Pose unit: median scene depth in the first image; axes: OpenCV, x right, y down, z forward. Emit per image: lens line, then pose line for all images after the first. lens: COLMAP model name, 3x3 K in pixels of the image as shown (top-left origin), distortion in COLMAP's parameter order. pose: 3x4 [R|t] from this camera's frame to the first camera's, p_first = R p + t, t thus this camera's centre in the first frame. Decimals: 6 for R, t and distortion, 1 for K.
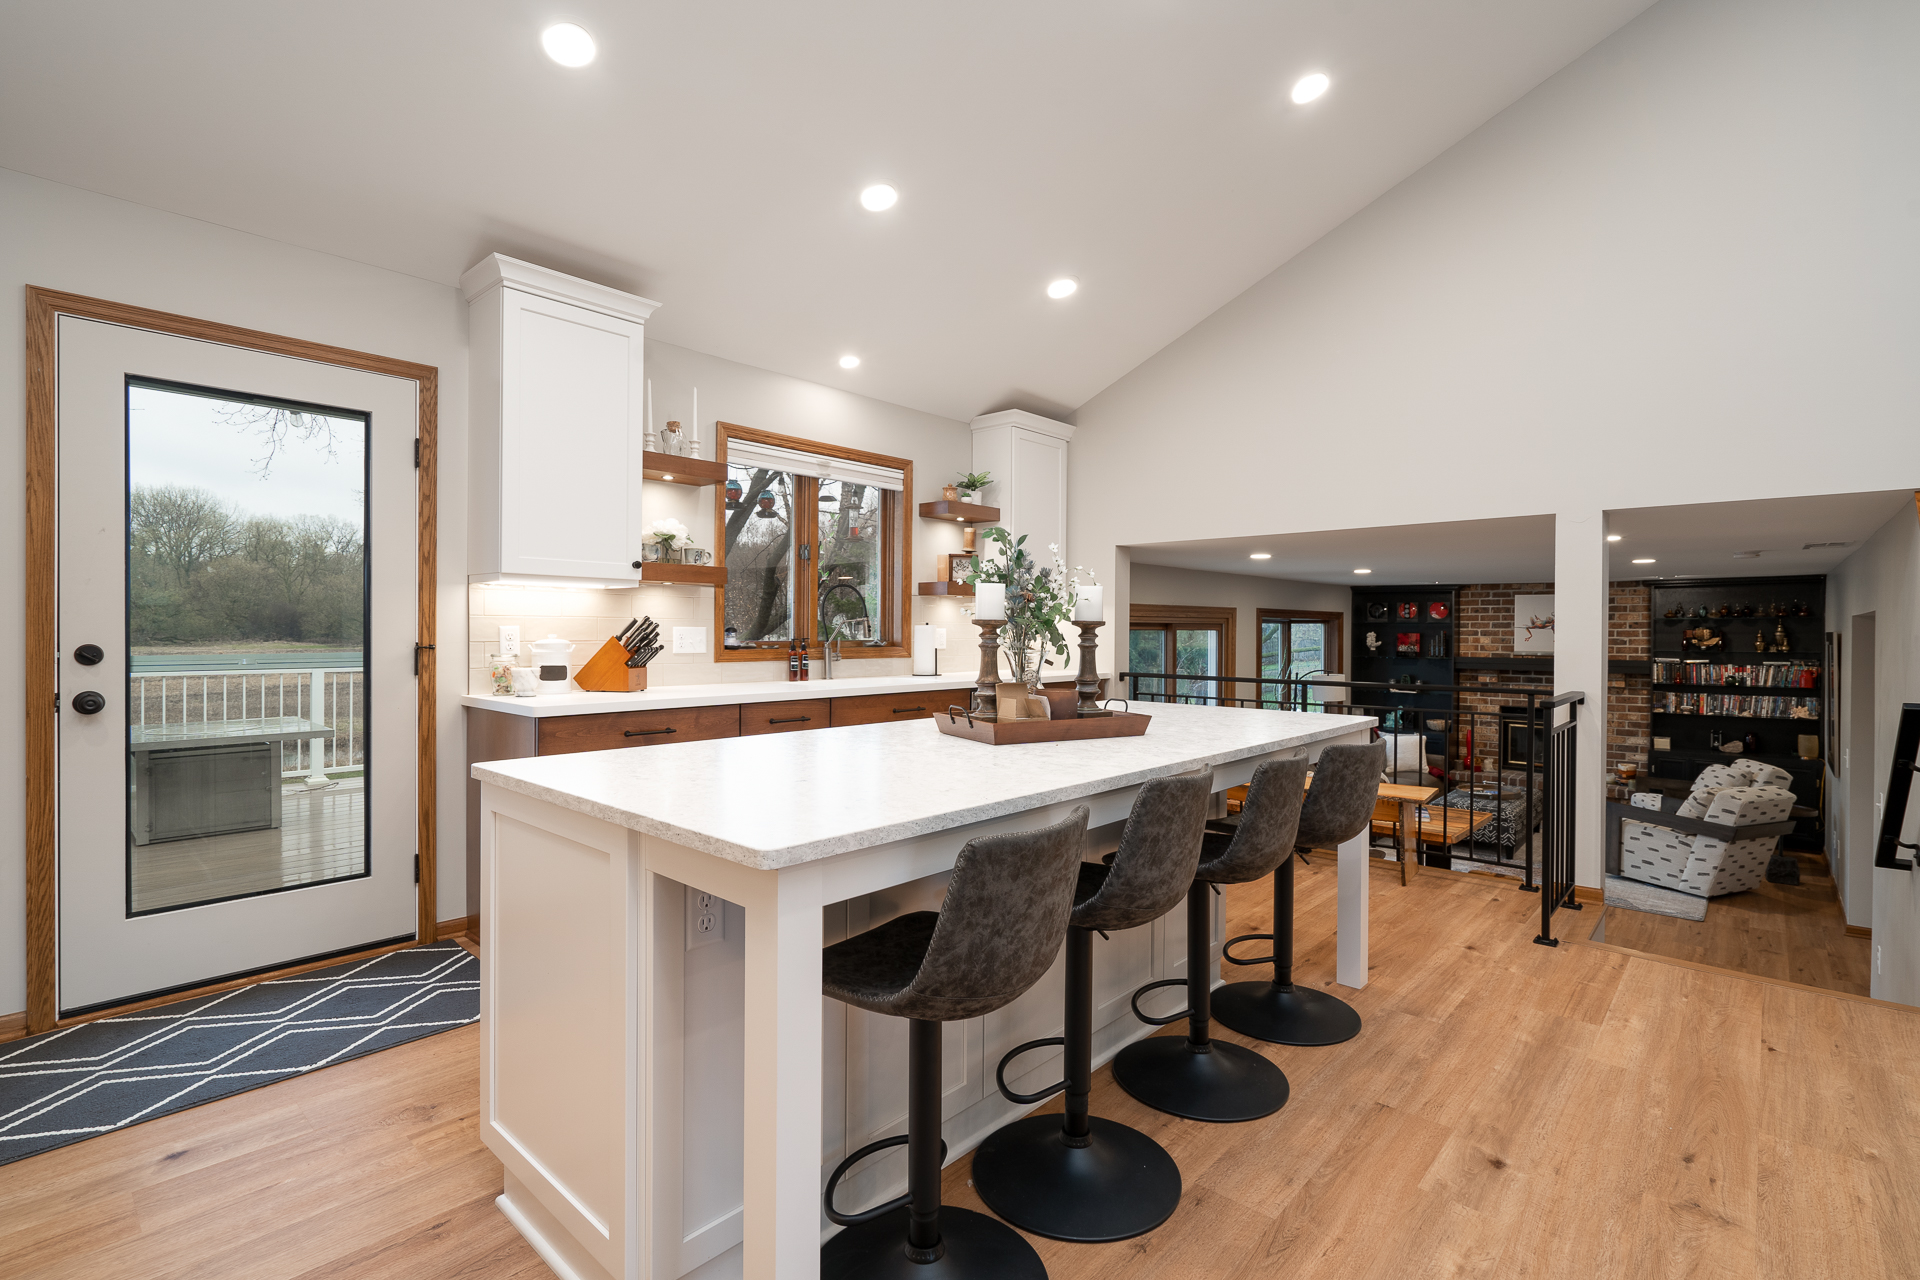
lens RADIAL K [[884.9, 0, 956.1], [0, 884.9, 632.5], [0, 0, 1]] dist [-0.005111, 0.001203]
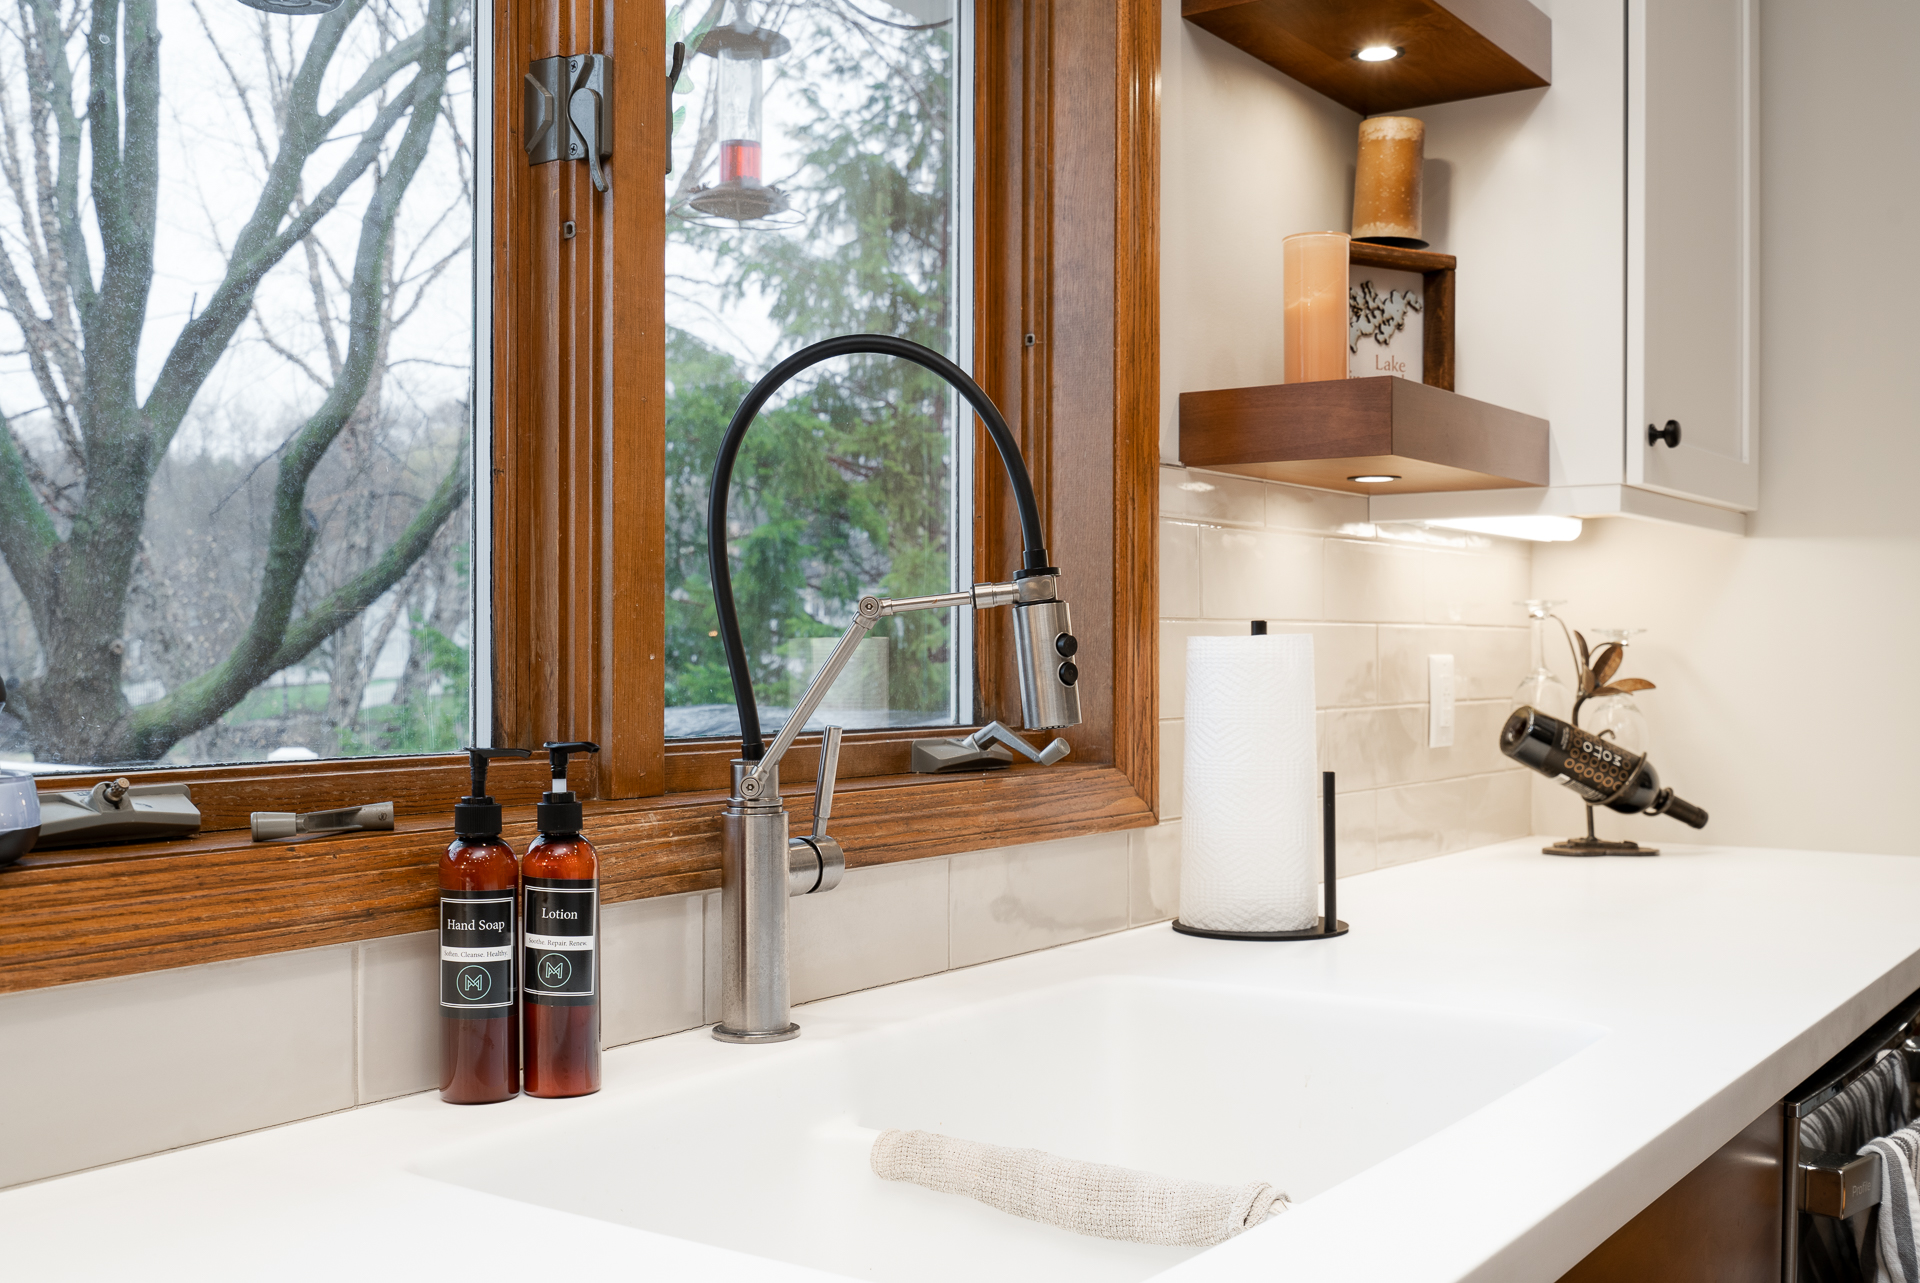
lens RADIAL K [[1918.4, 0, 959.9], [0, 1918.4, 647.5], [0, 0, 1]] dist [-0.000901, 0.000000]
pose [[0.991579, -0.005120, 0.129404, -0.331591], [0.005896, 0.999967, -0.005613, -0.008341], [-0.129371, 0.006328, 0.991576, 1.540464]]
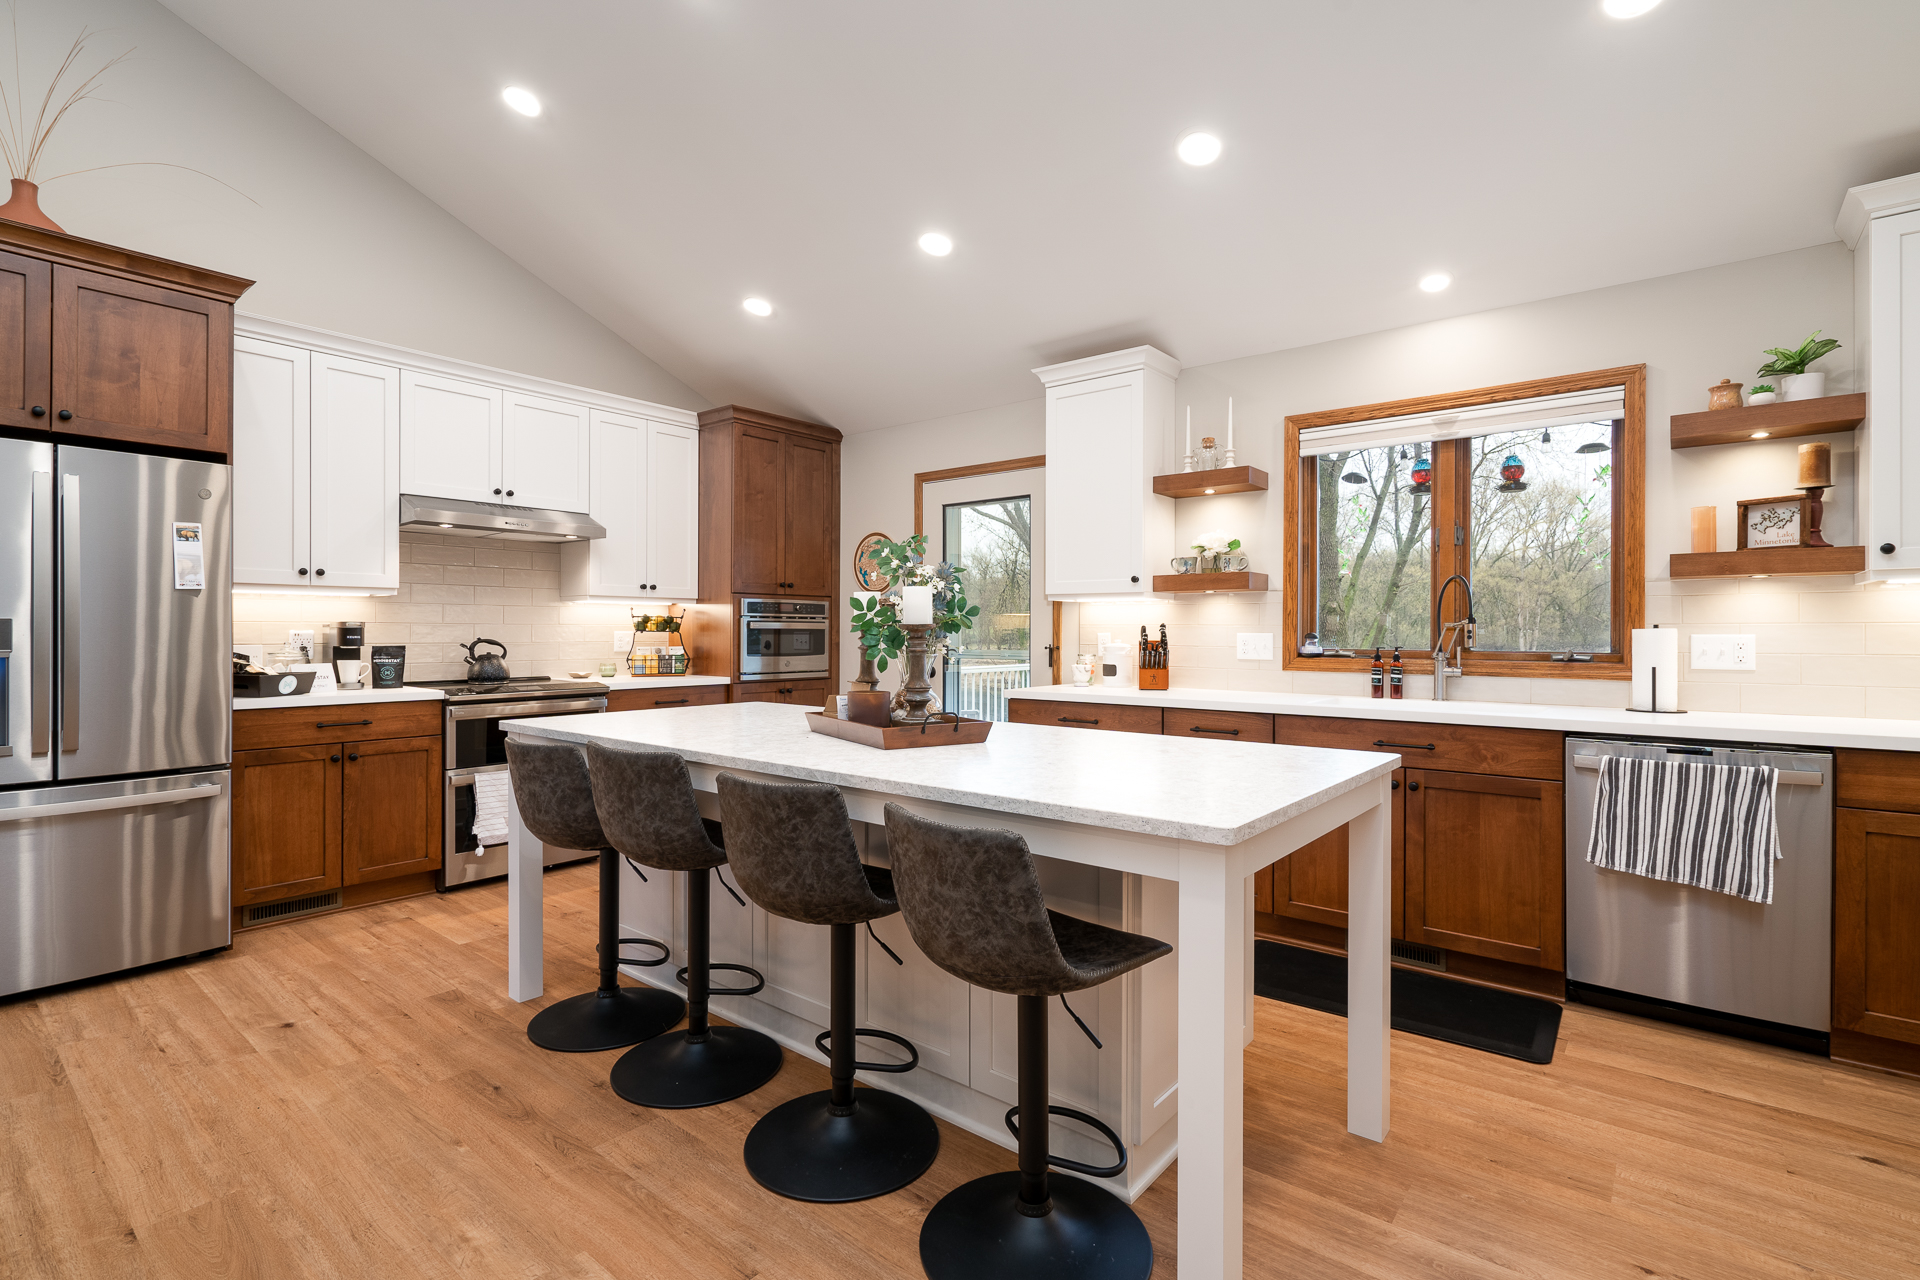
lens RADIAL K [[884.9, 0, 970.1], [0, 884.9, 629.8], [0, 0, 1]] dist [-0.005111, 0.001203]
pose [[0.062792, -0.007690, -0.997997, 1.310082], [-0.006187, 0.999948, -0.008094, 0.000378], [0.998007, 0.006683, 0.062741, 1.203333]]
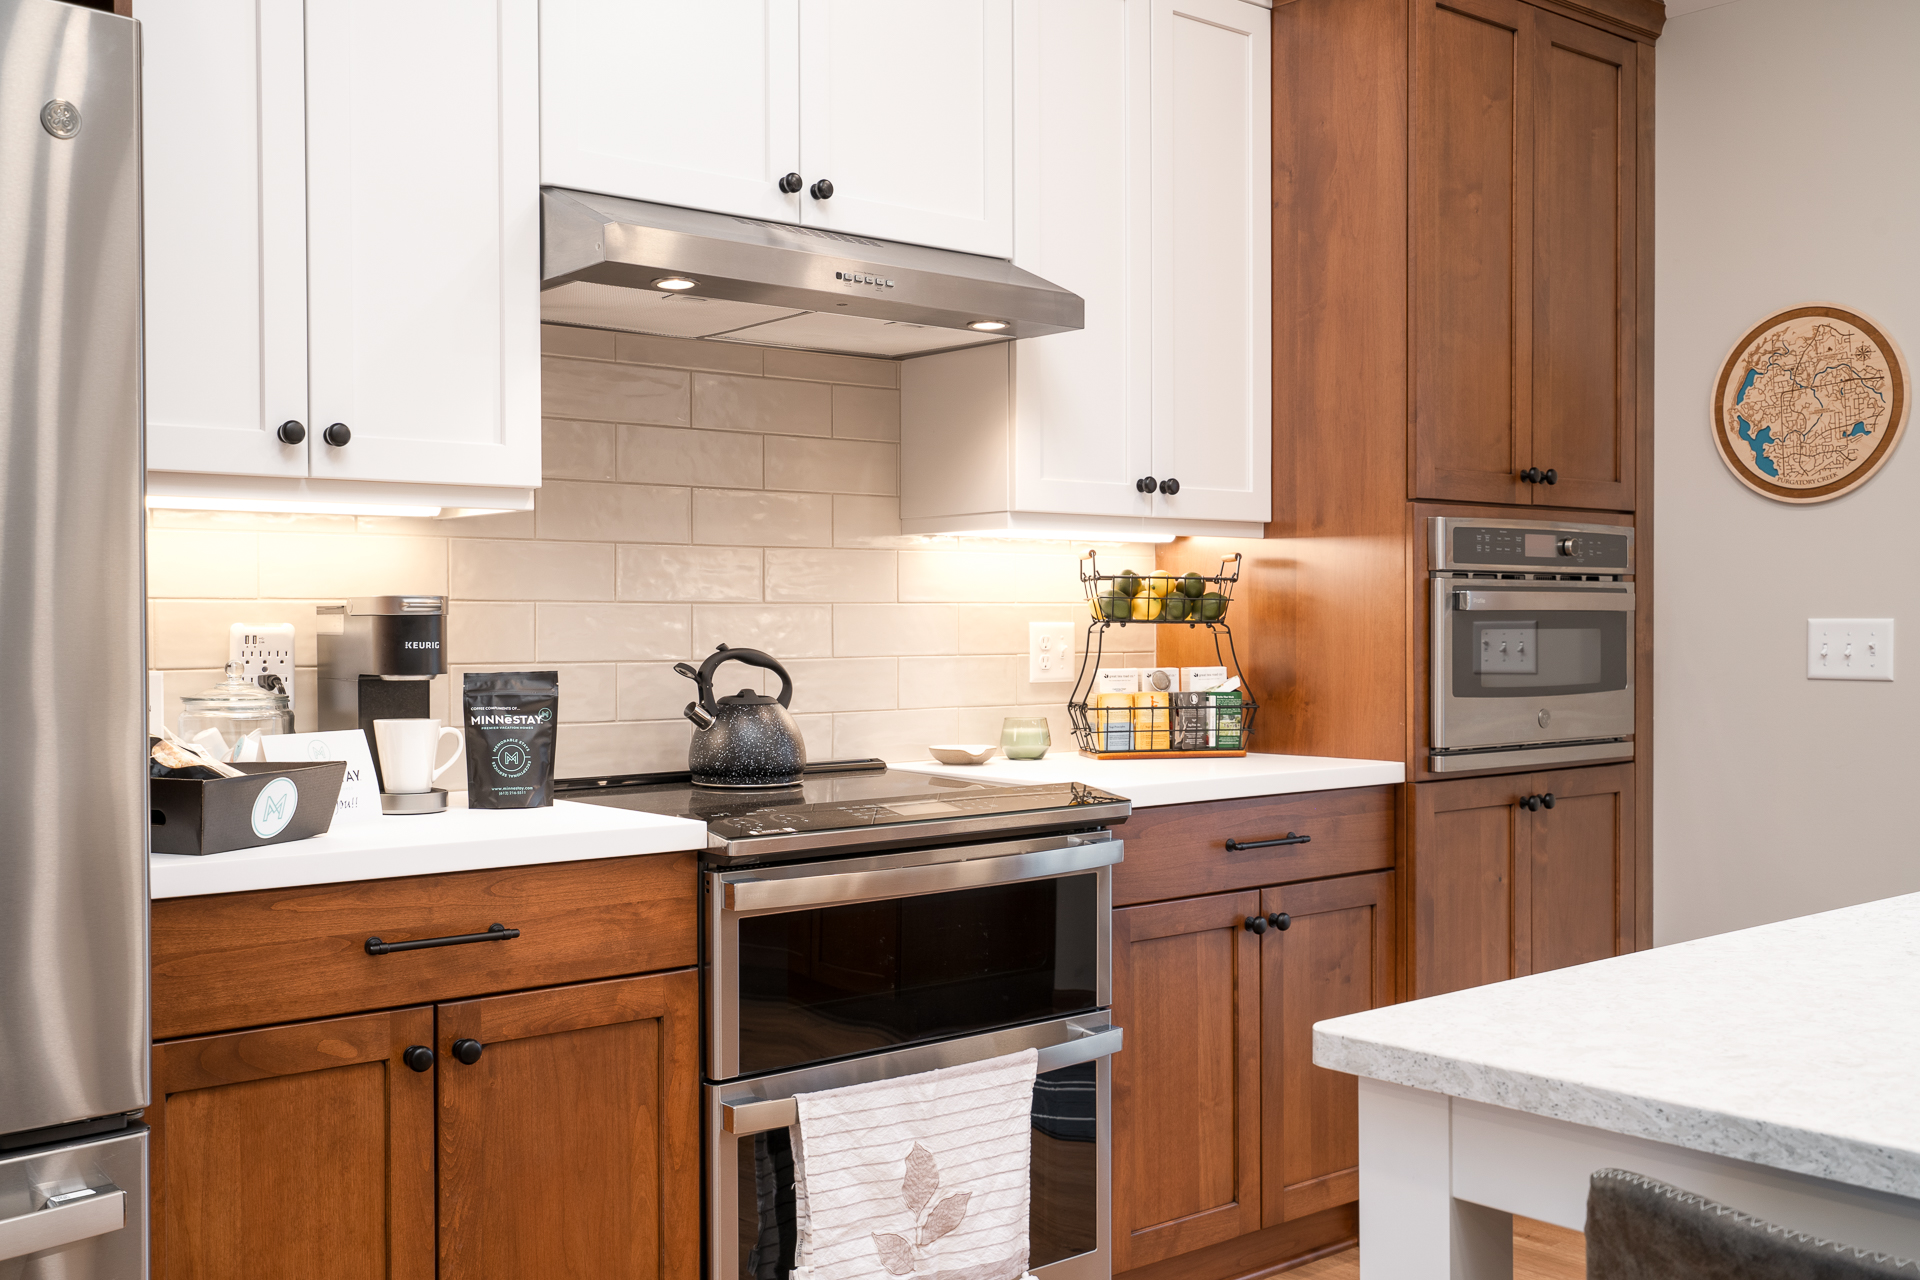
lens RADIAL K [[1918.4, 0, 971.6], [0, 1918.4, 635.1], [0, 0, 1]] dist [-0.000901, 0.000000]
pose [[-0.128972, 0.001283, -0.991647, 0.555818], [-0.000484, 0.999999, 0.001357, 0.000087], [0.991648, 0.000655, -0.128971, 0.526606]]
